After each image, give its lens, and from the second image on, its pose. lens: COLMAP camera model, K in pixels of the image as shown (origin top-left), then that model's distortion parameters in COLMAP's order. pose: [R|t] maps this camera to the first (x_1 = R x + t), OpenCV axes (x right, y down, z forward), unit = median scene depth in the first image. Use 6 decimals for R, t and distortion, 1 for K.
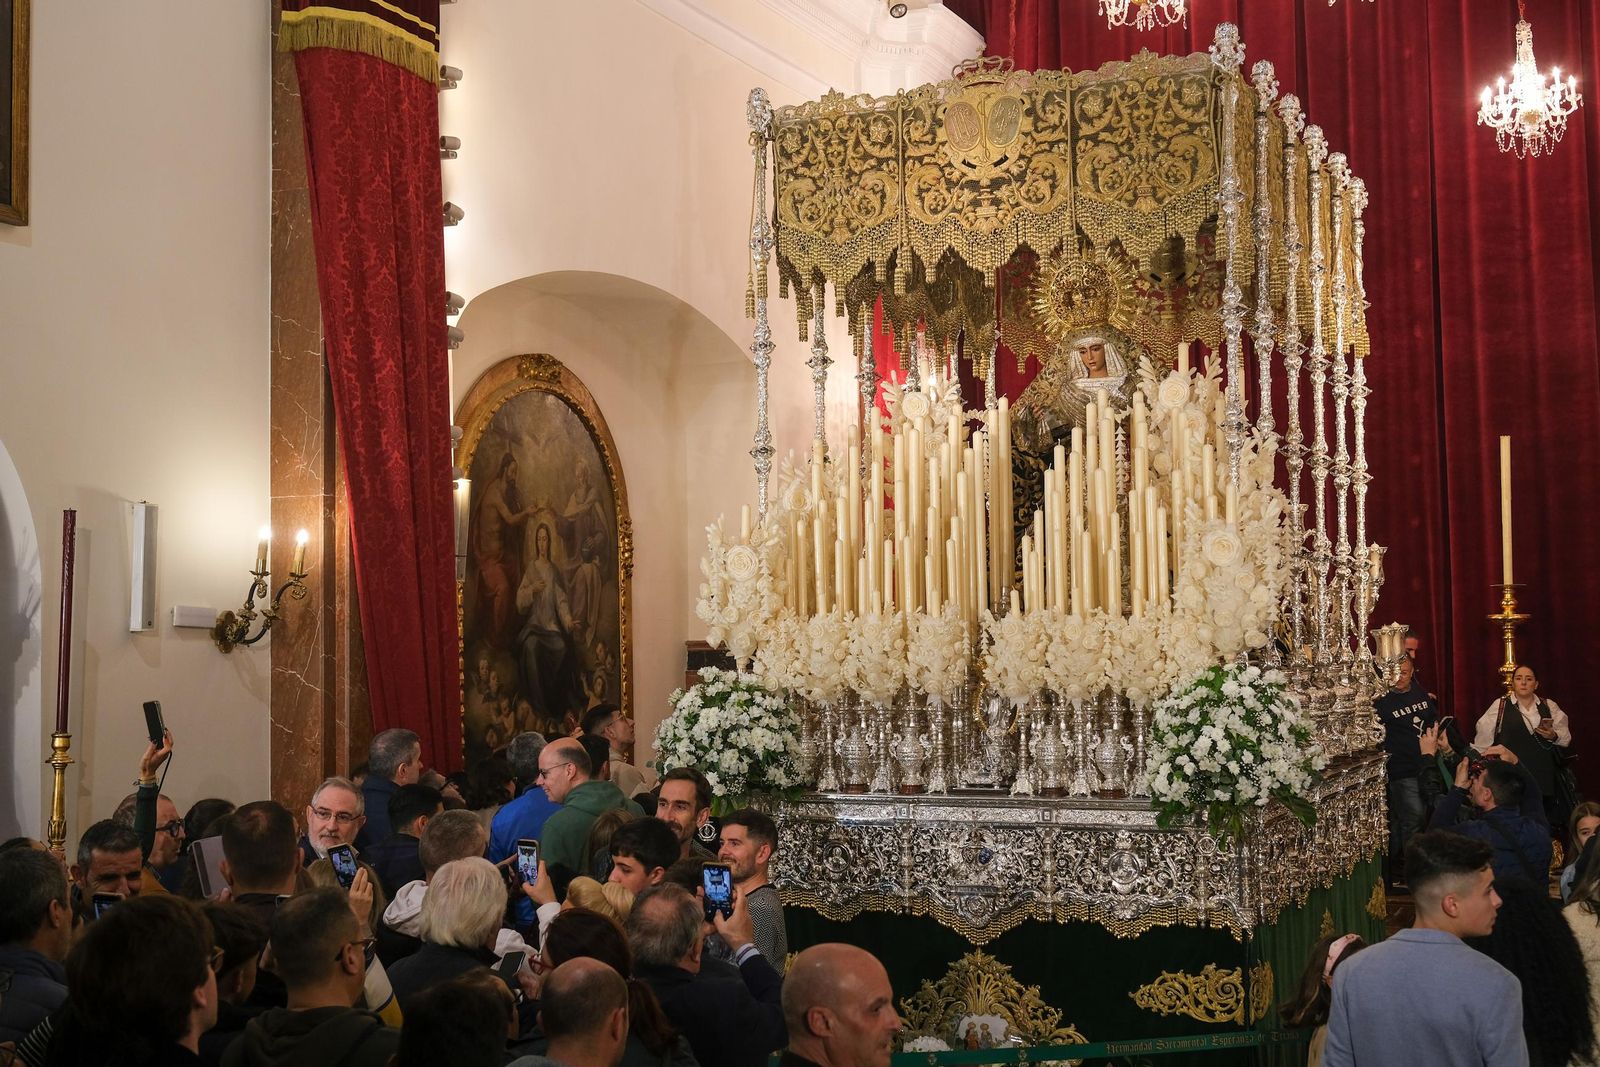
lens RADIAL K [[2094.2, 0, 800.0], [0, 2094.2, 533.5], [0, 0, 1]] dist [0.000570, 0.015898]
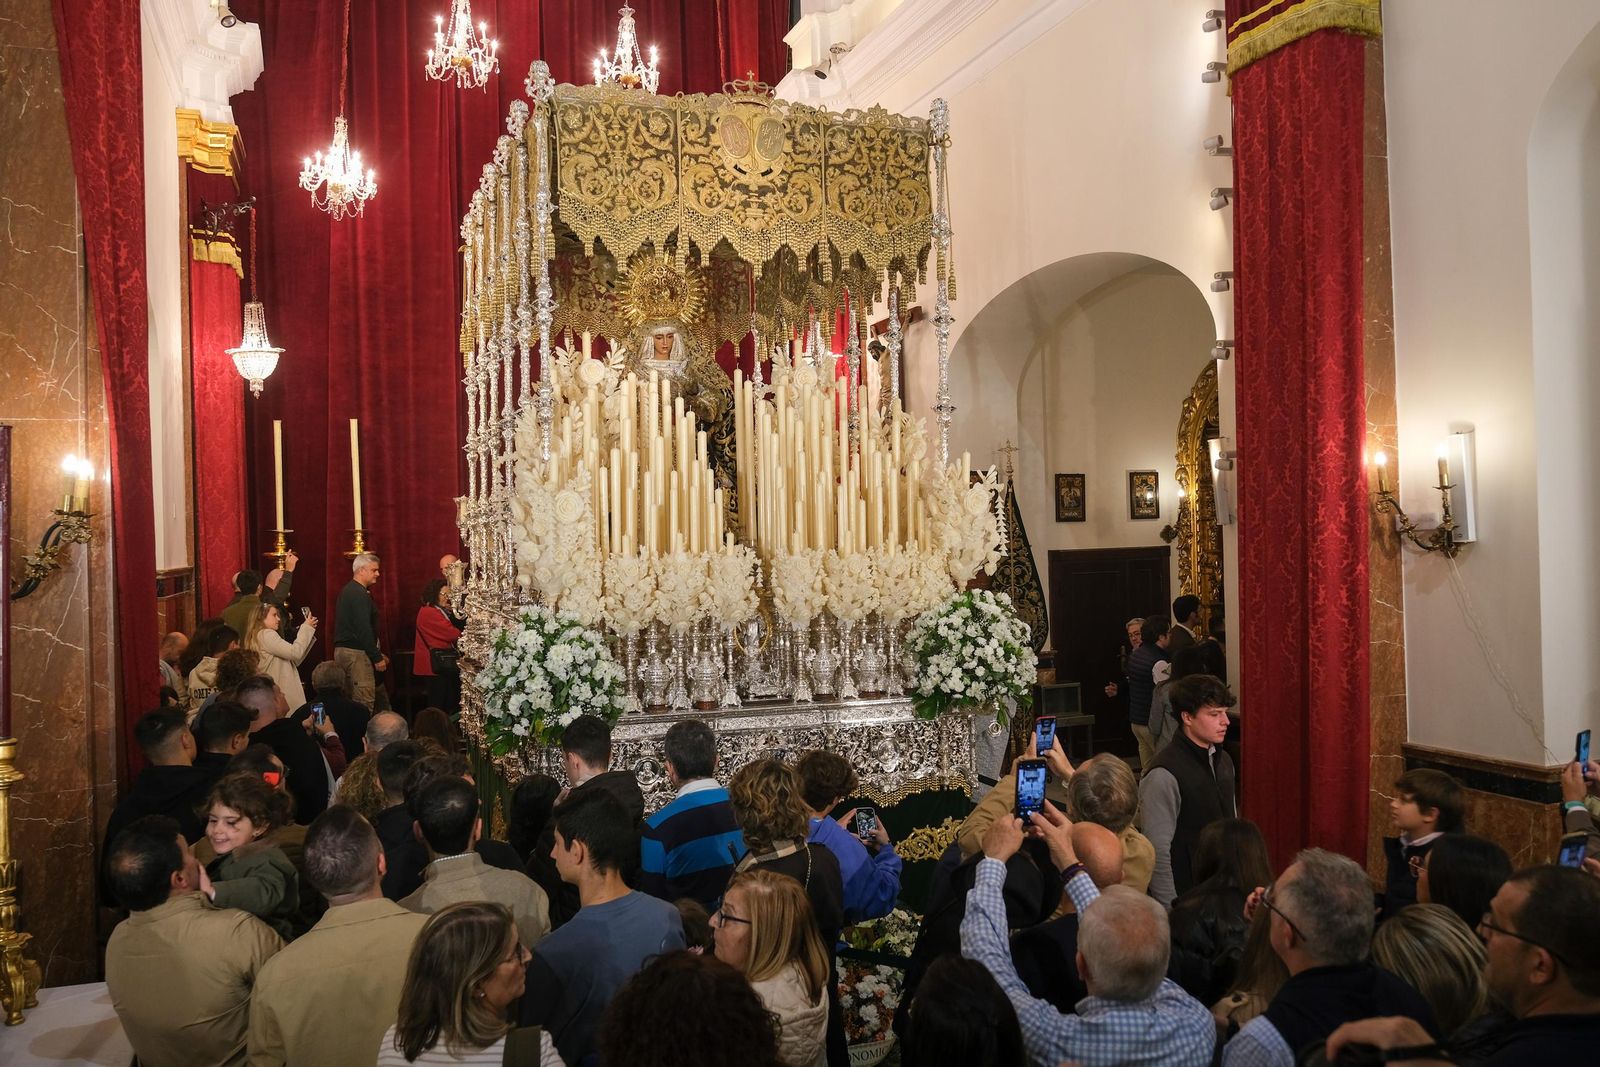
lens RADIAL K [[1335.8, 0, 807.1], [0, 1335.8, 534.7], [0, 0, 1]] dist [-0.022527, 0.010433]
pose [[0.716870, -0.002339, 0.697203, -0.407661], [-0.024995, 0.999265, 0.029052, 0.005444], [-0.696759, -0.038253, 0.716284, 0.423305]]
